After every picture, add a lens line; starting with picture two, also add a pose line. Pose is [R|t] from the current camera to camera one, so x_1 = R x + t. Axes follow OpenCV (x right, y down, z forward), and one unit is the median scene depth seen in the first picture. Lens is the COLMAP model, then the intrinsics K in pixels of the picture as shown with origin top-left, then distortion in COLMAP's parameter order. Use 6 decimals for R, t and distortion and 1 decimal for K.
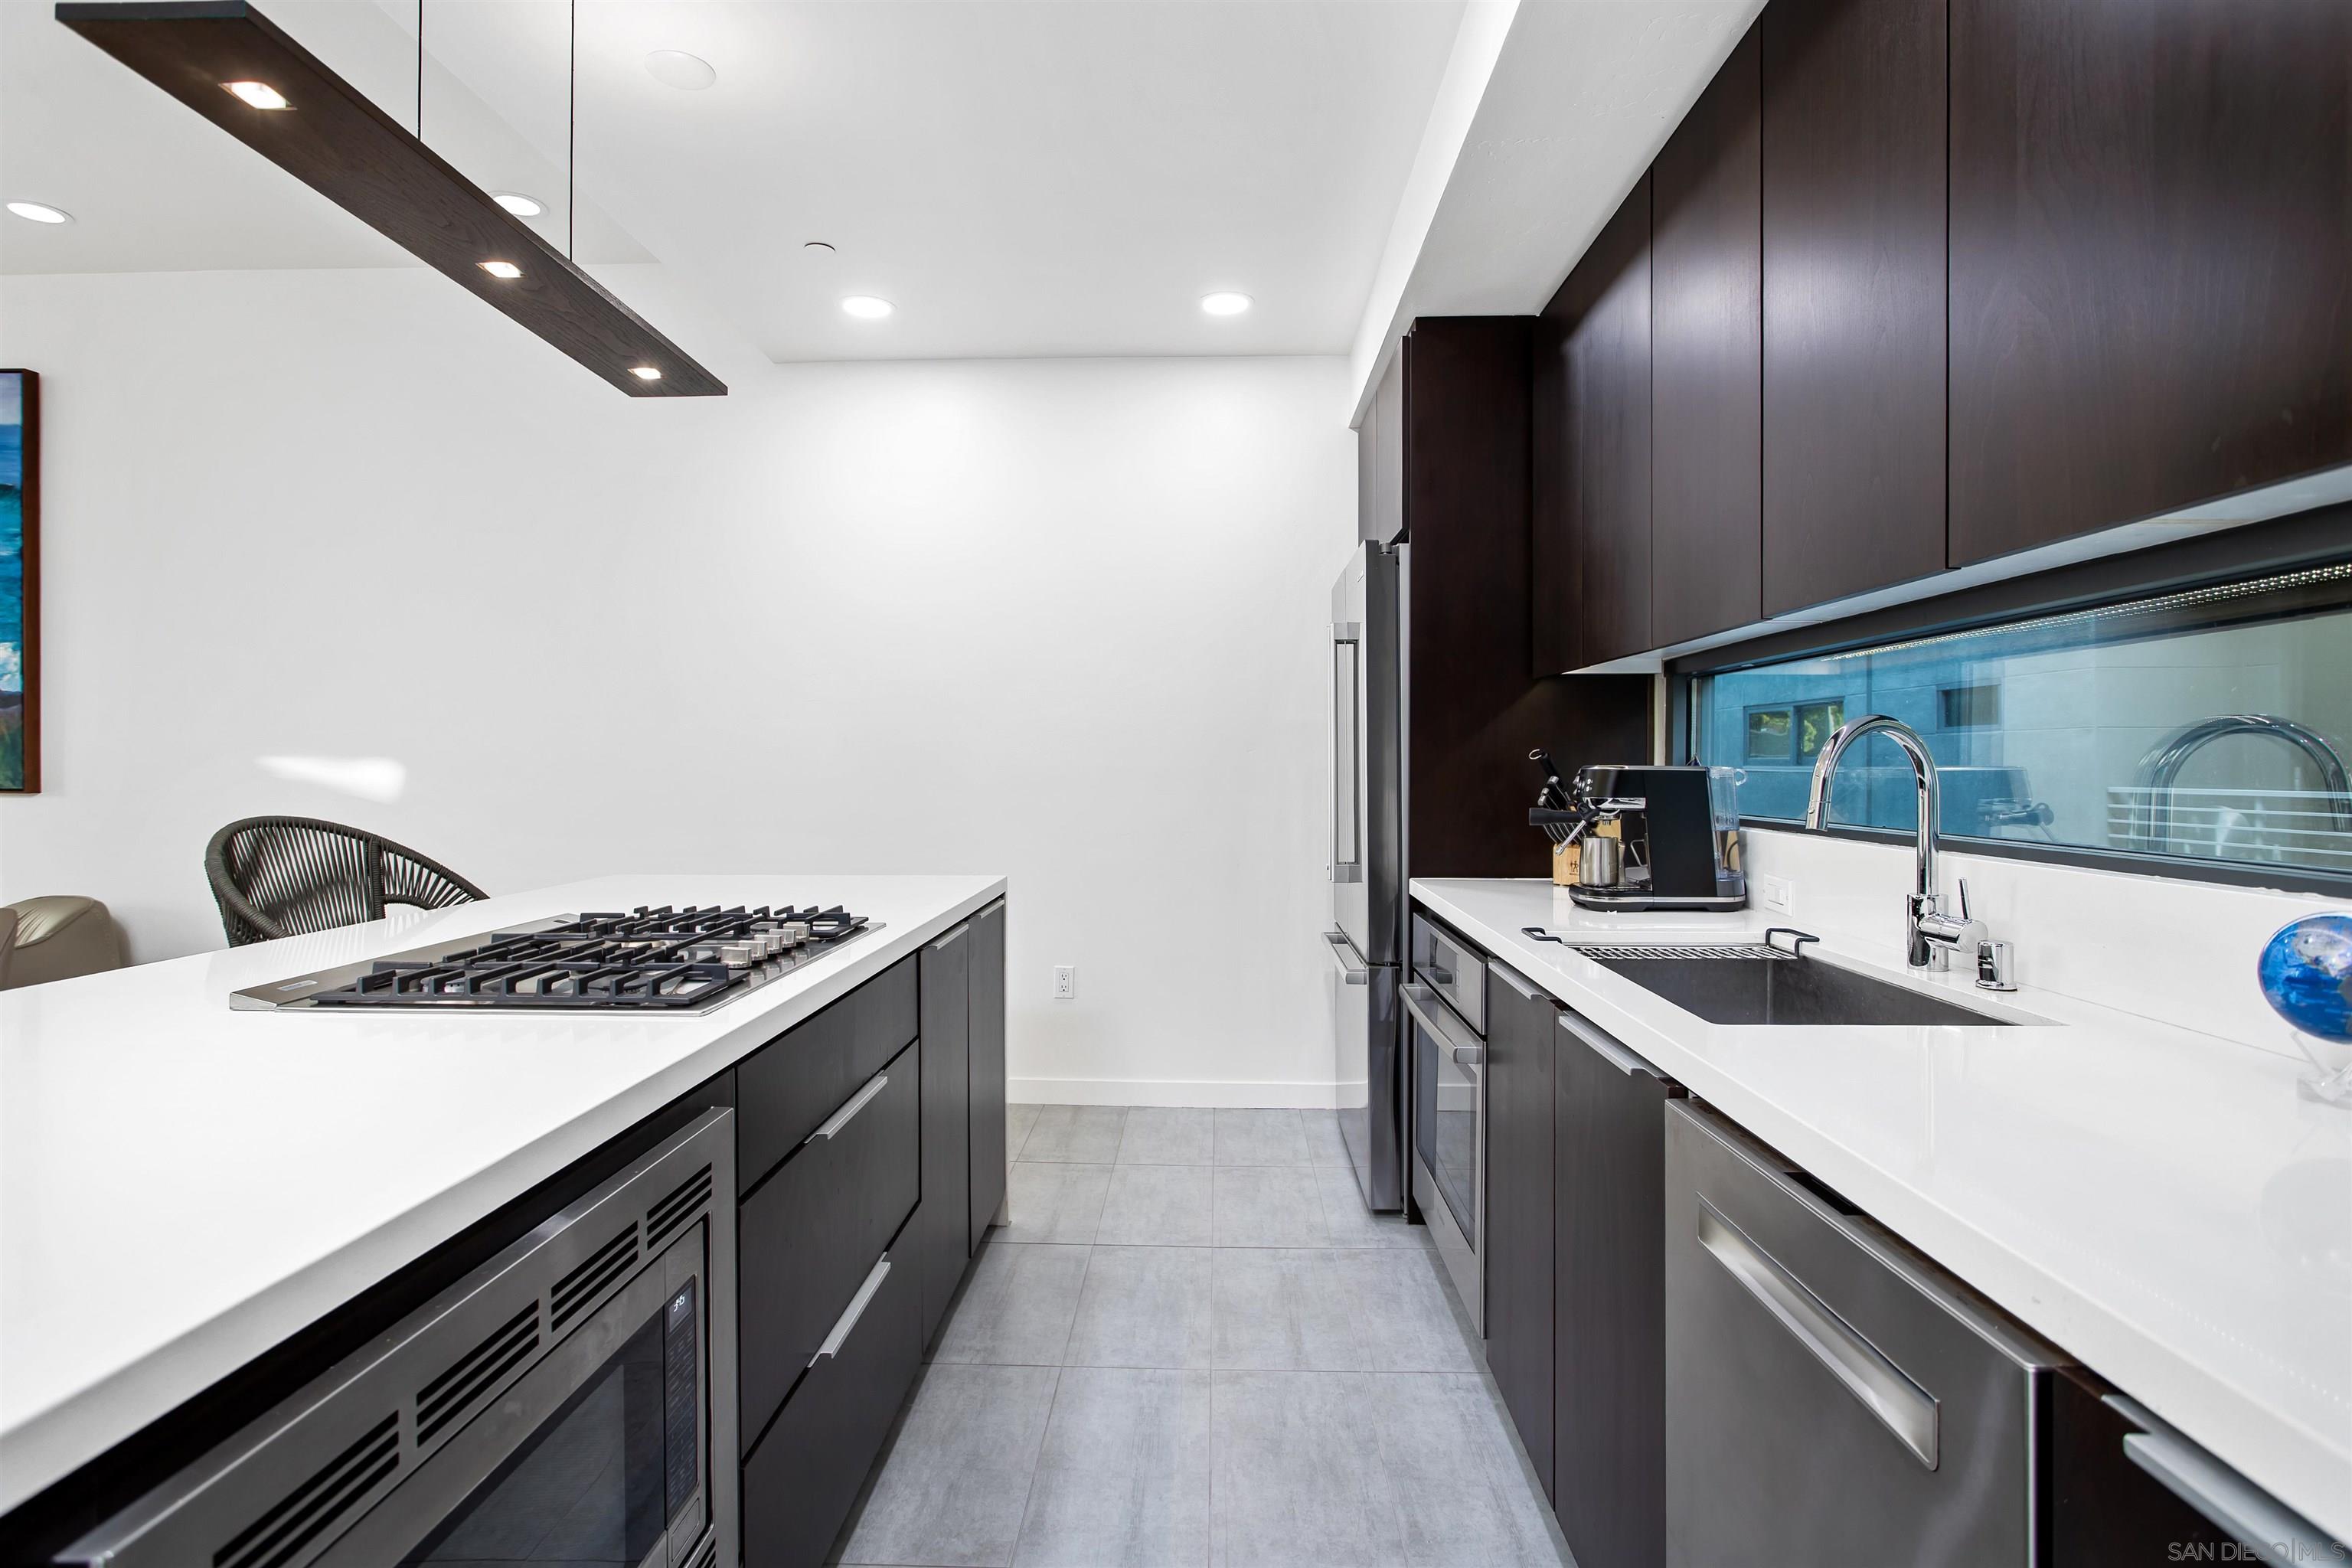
lens RADIAL K [[1194.6, 0, 1162.6], [0, 1194.6, 769.3], [0, 0, 1]] dist [-0.009573, 0.001189]
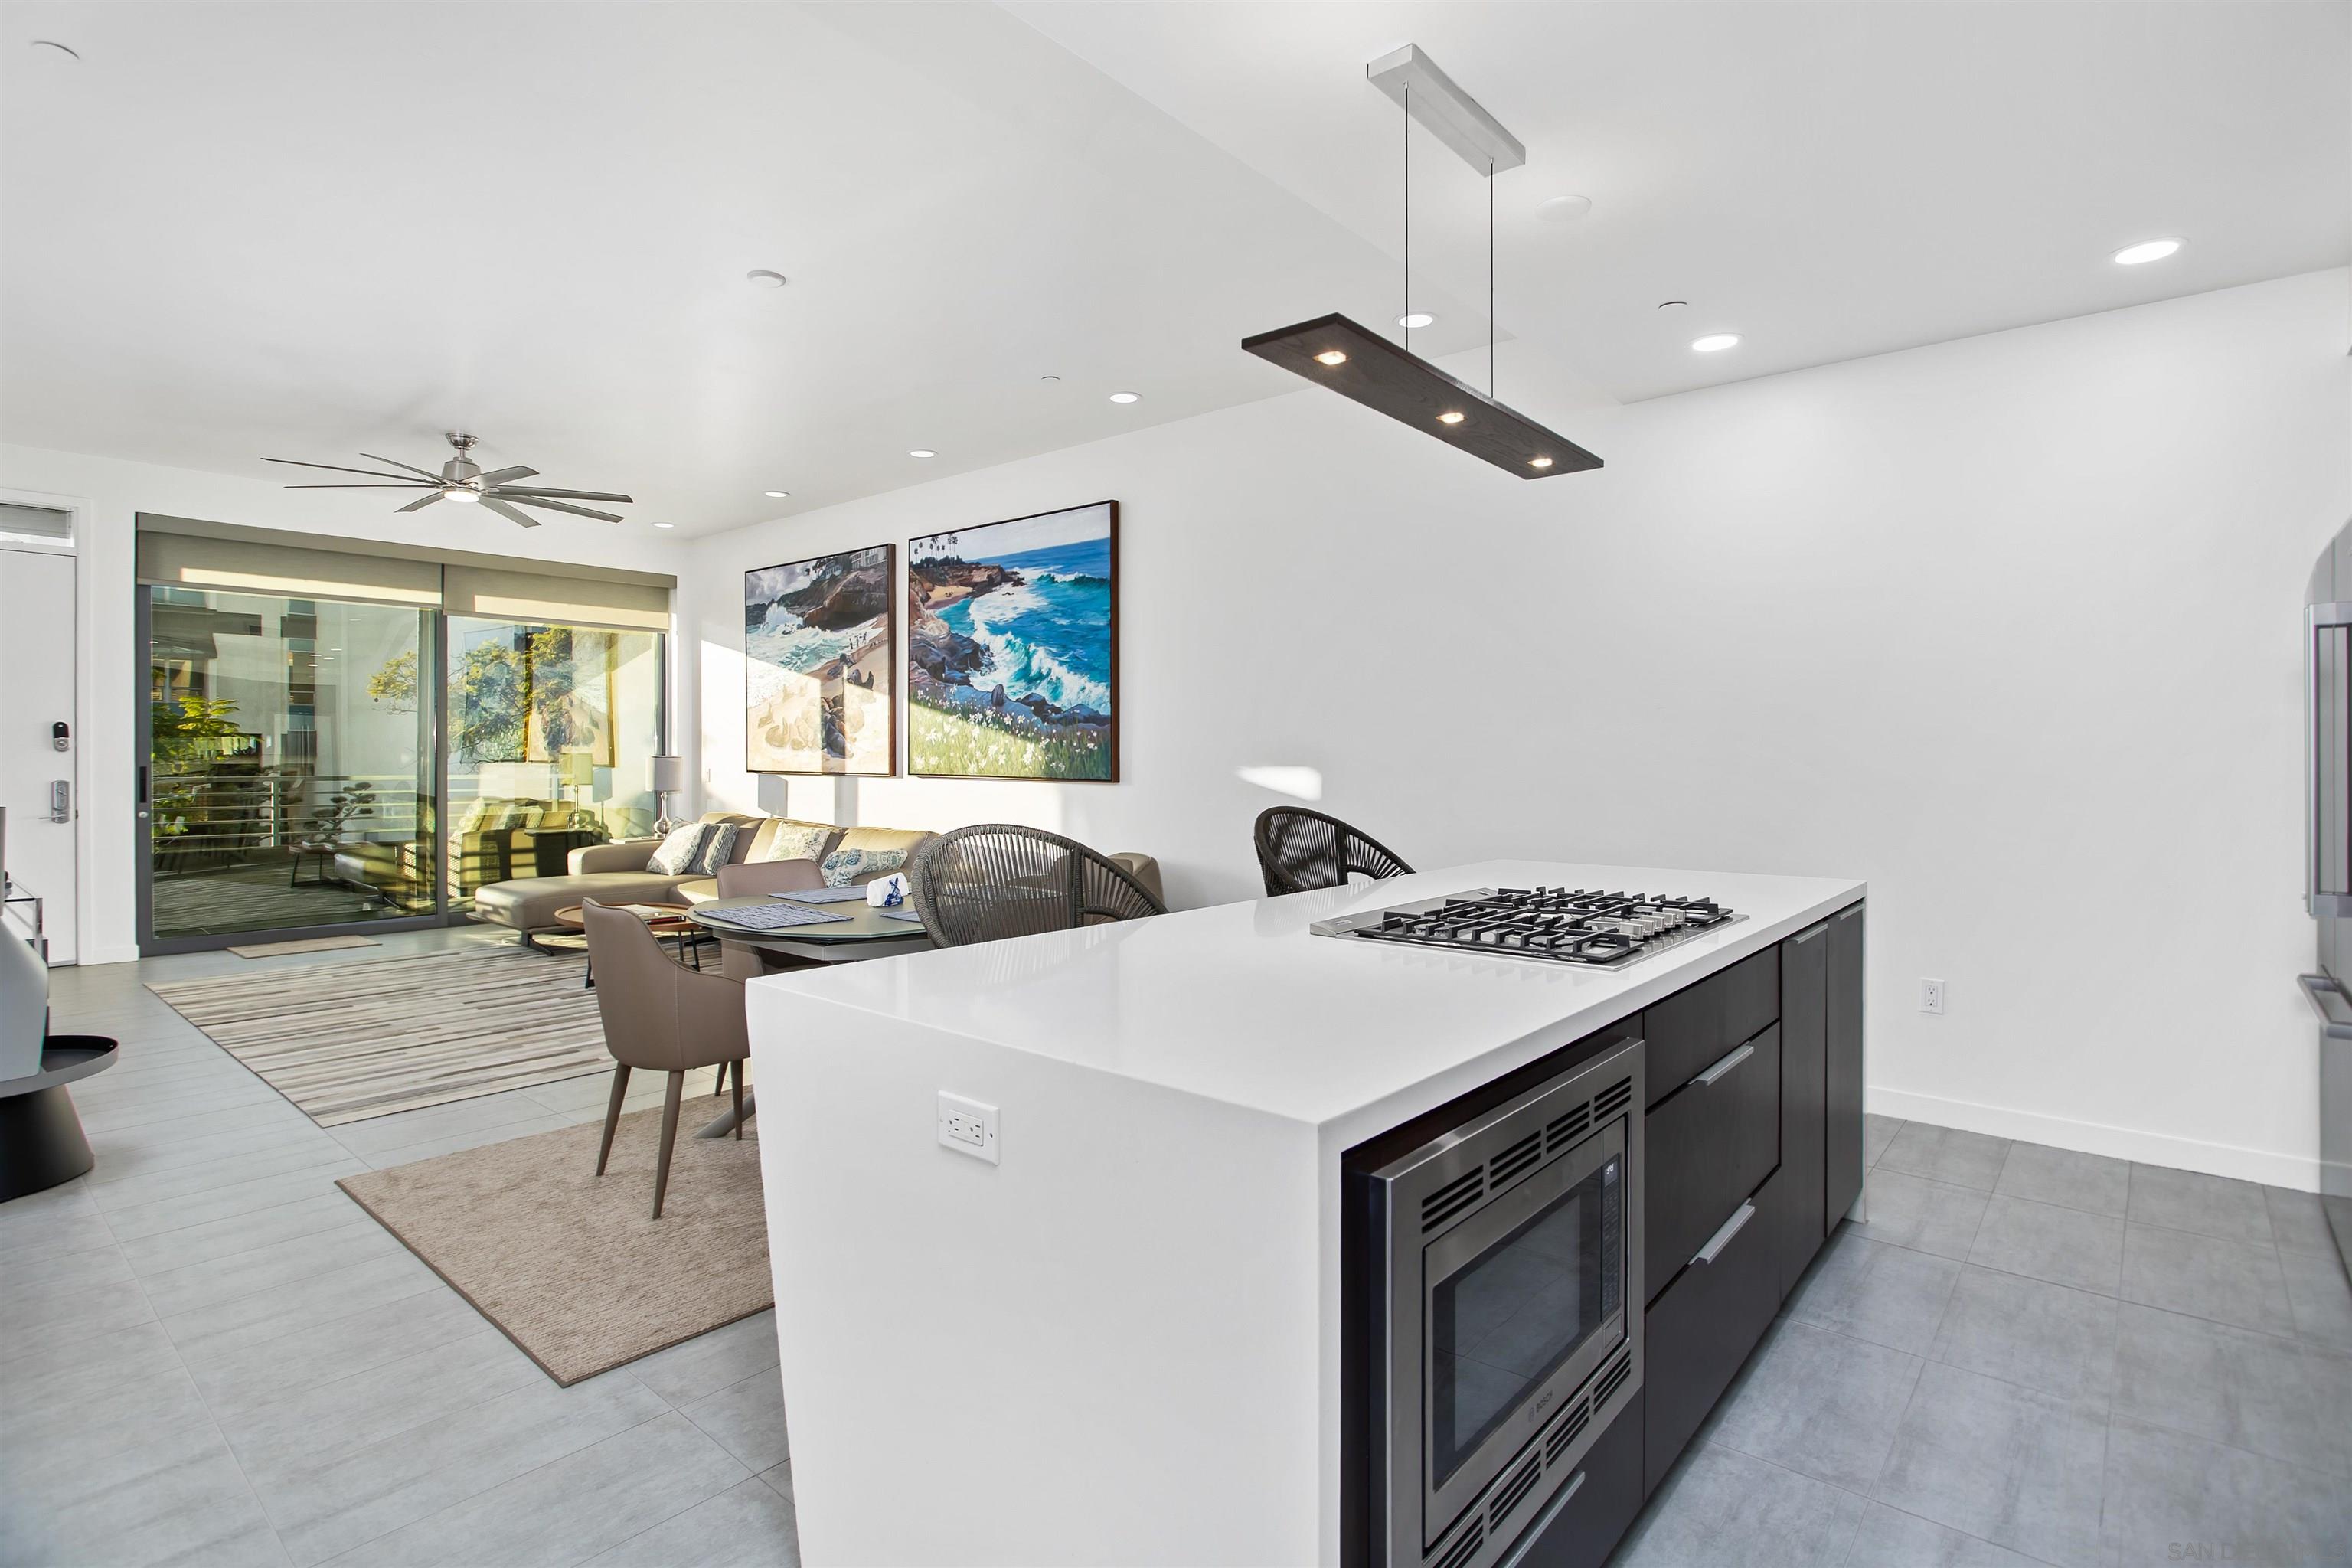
lens RADIAL K [[1182.2, 0, 1167.2], [0, 1182.2, 758.1], [0, 0, 1]] dist [-0.011514, 0.001896]
pose [[0.791242, 0.003557, -0.611493, 0.017335], [-0.003936, 0.999992, 0.000725, -0.021083], [0.611491, 0.001833, 0.791249, -0.235942]]
